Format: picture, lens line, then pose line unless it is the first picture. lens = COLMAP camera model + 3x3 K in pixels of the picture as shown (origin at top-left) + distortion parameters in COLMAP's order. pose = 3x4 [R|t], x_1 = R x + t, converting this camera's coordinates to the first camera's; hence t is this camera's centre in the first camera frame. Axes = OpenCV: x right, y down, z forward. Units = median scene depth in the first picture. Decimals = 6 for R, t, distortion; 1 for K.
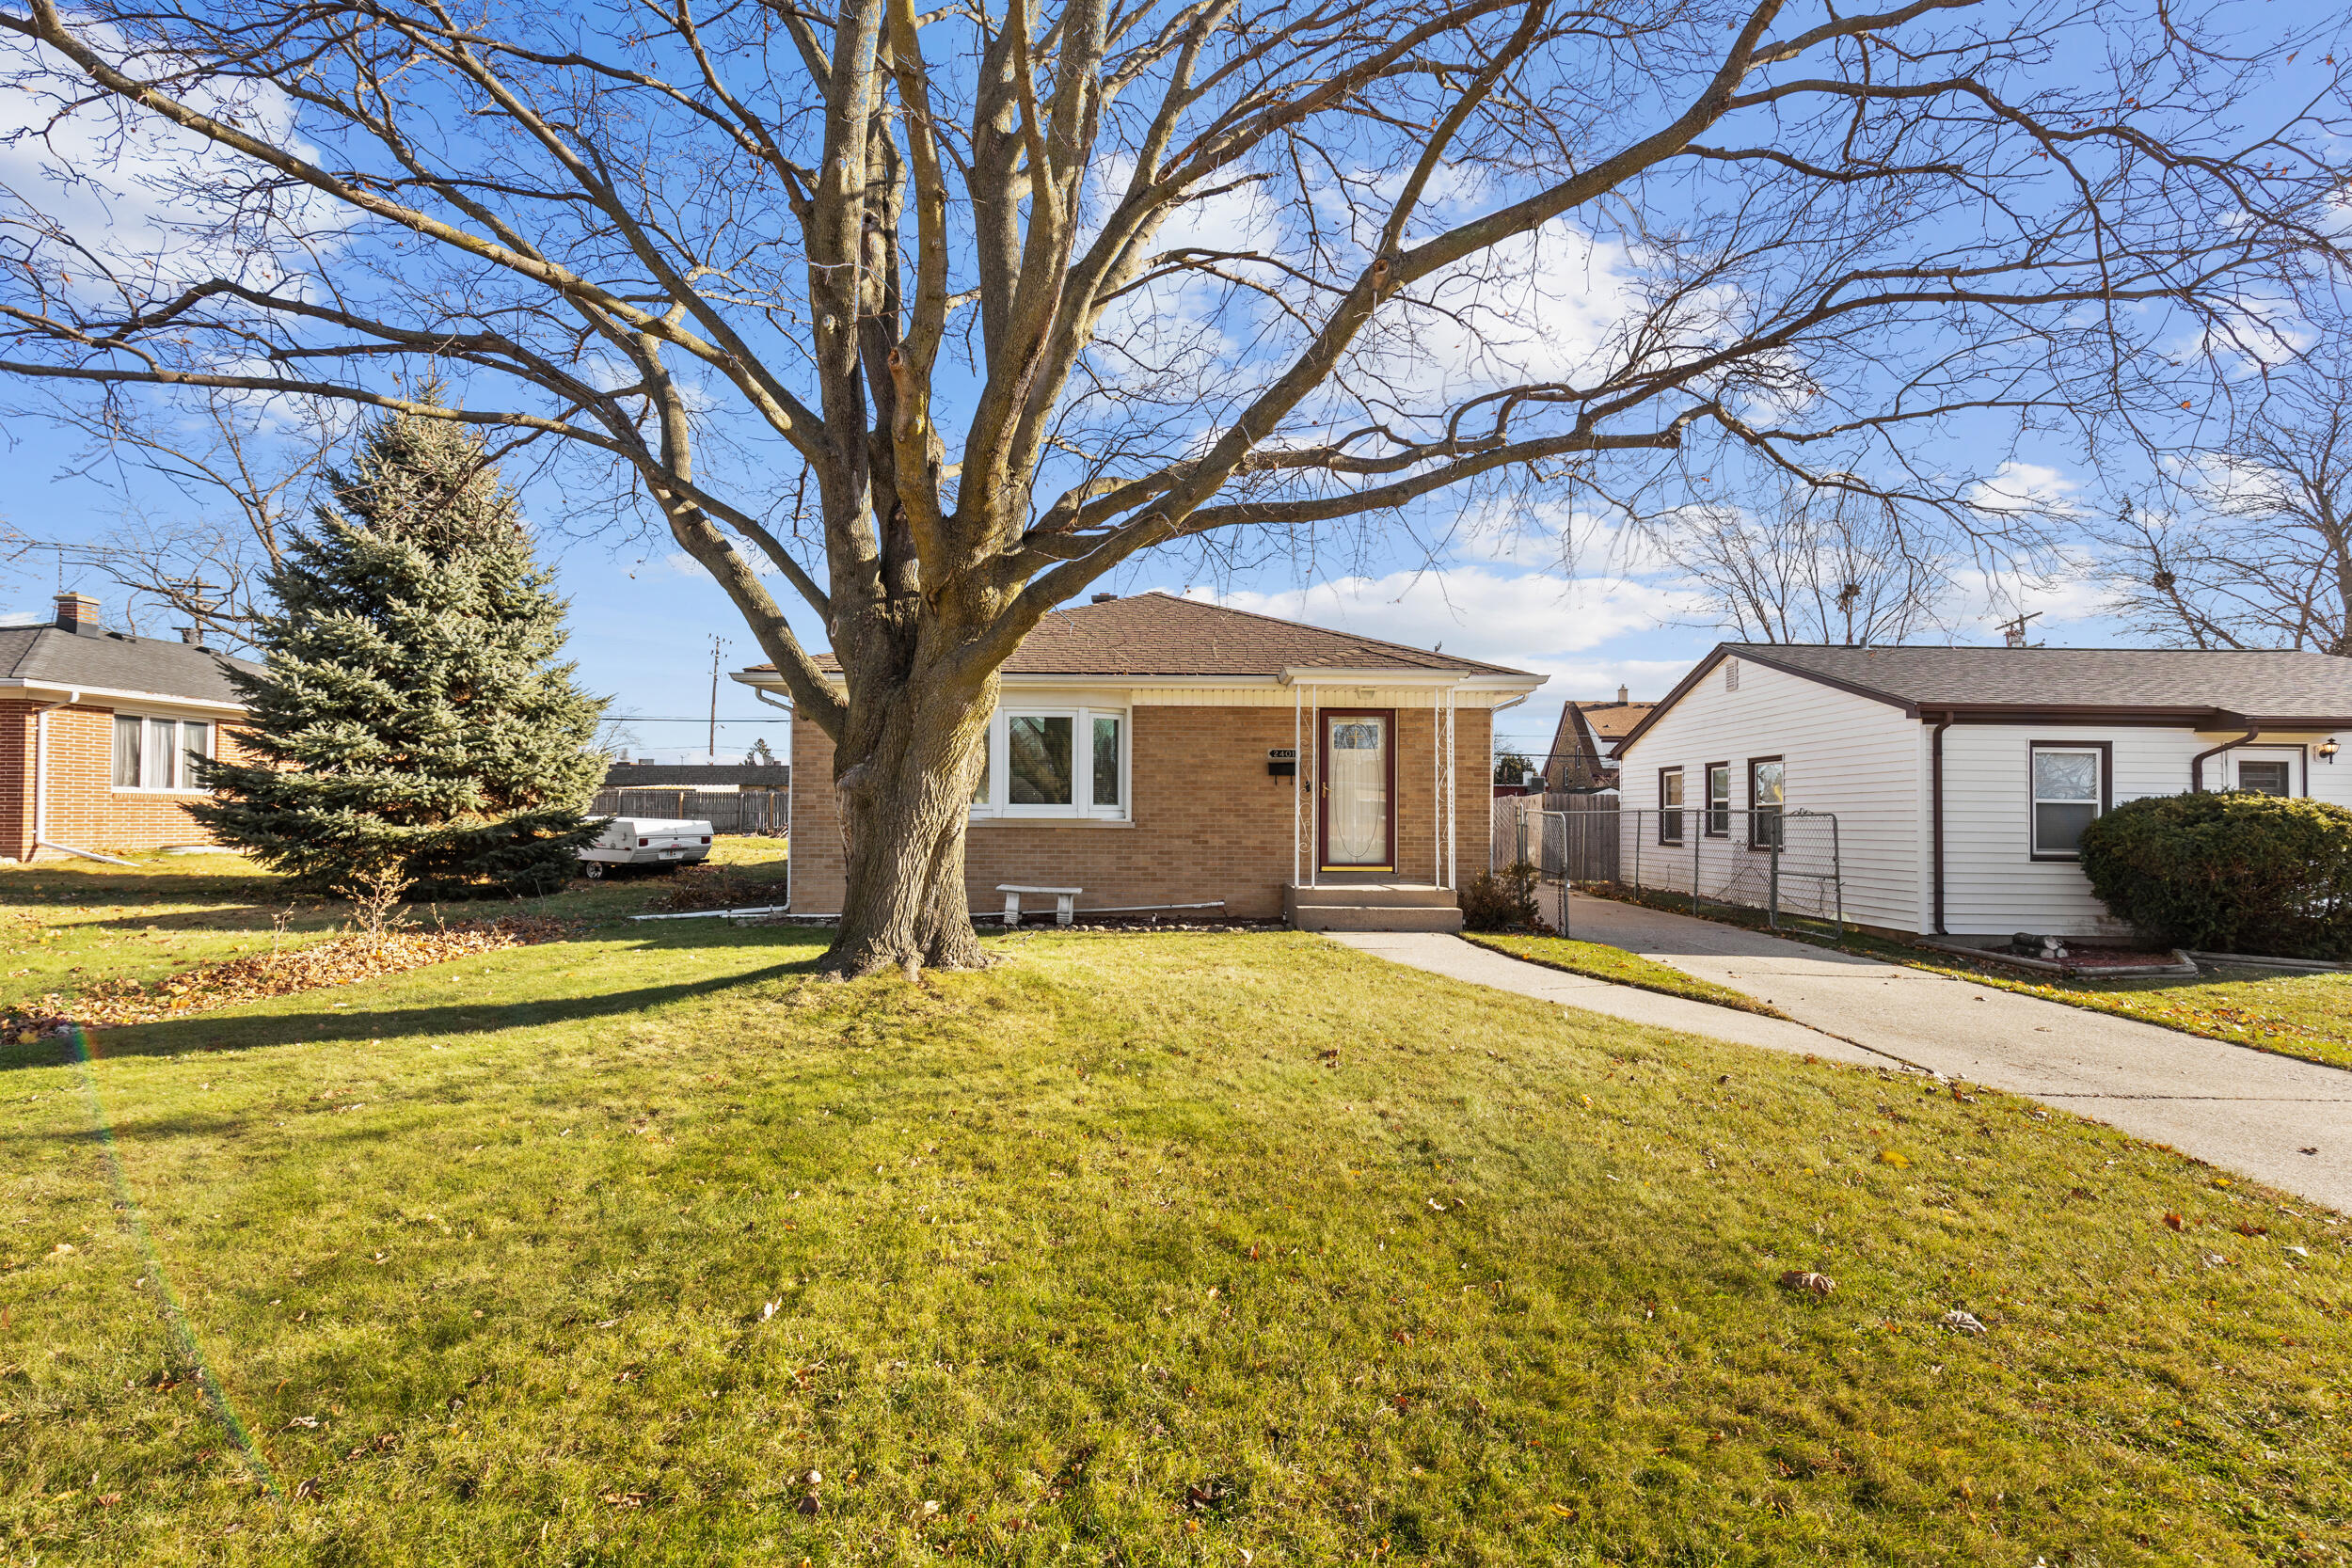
lens RADIAL K [[1056.7, 0, 1195.3], [0, 1056.7, 791.0], [0, 0, 1]] dist [0.003454, -0.000090]
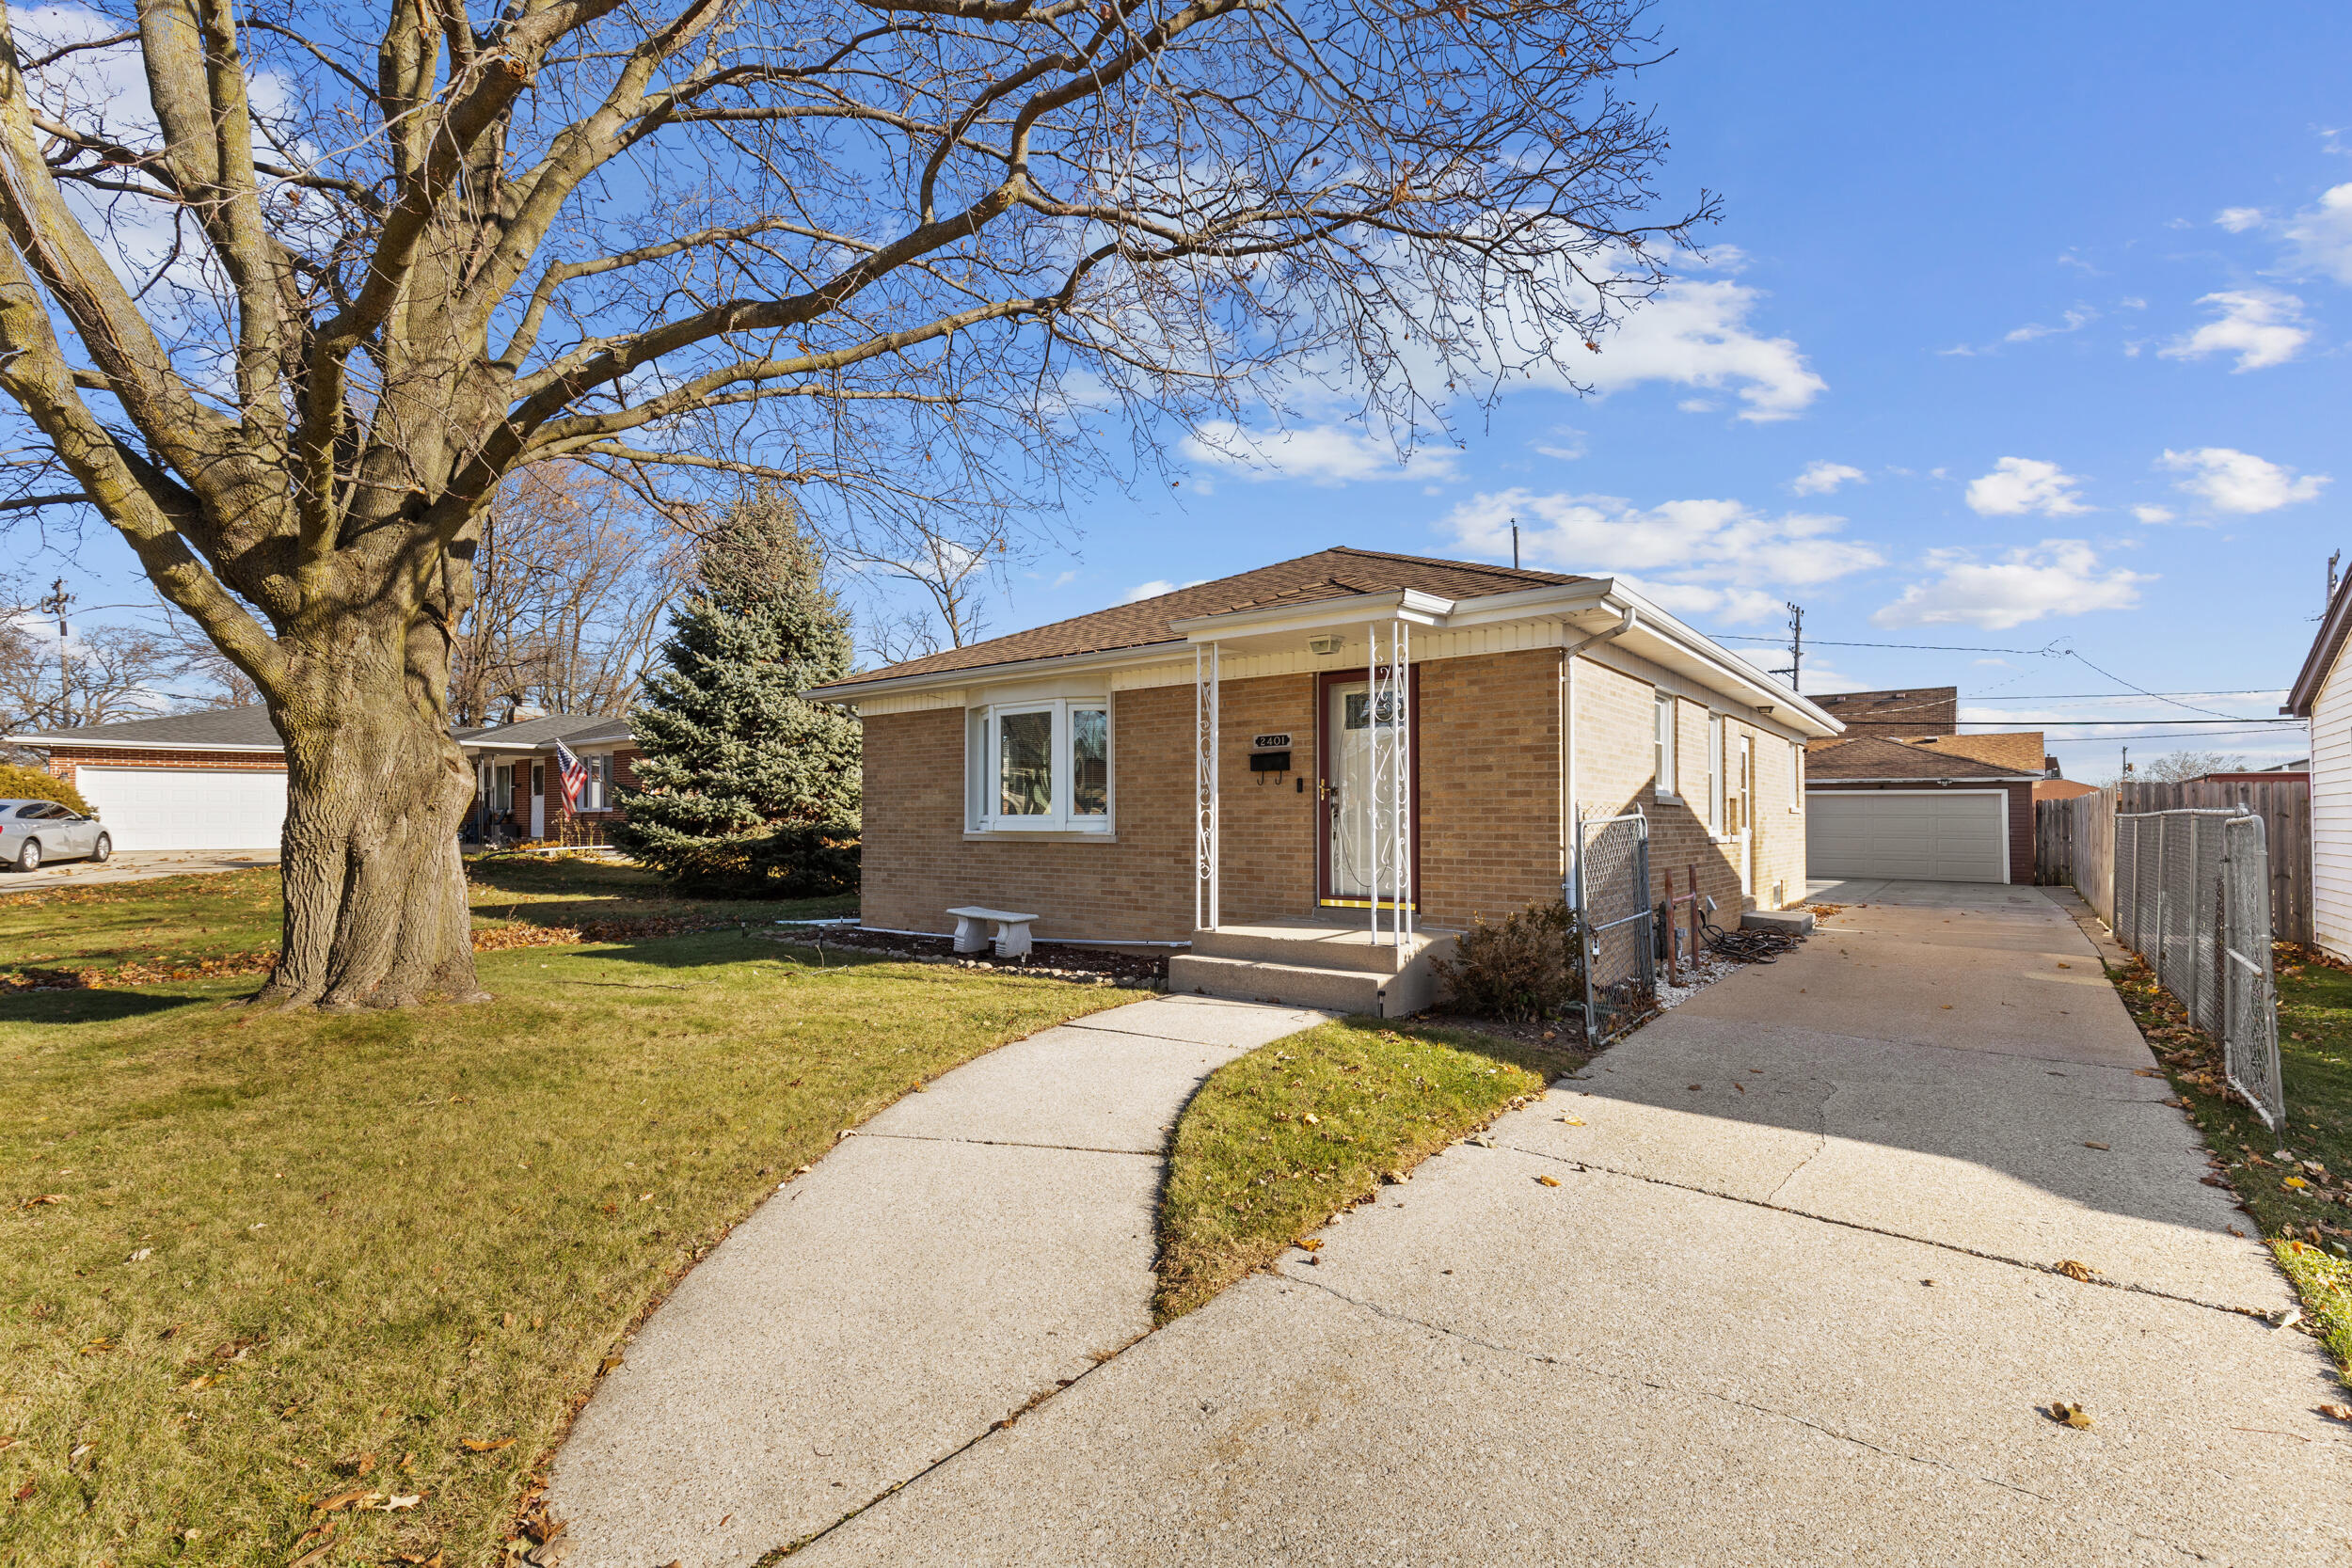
lens RADIAL K [[1056.7, 0, 1195.3], [0, 1056.7, 791.0], [0, 0, 1]] dist [0.003454, -0.000090]
pose [[0.778226, -0.023489, -0.627545, 0.492235], [0.022510, 0.999701, -0.009503, 0.004455], [0.627580, -0.006730, 0.778523, 0.407474]]
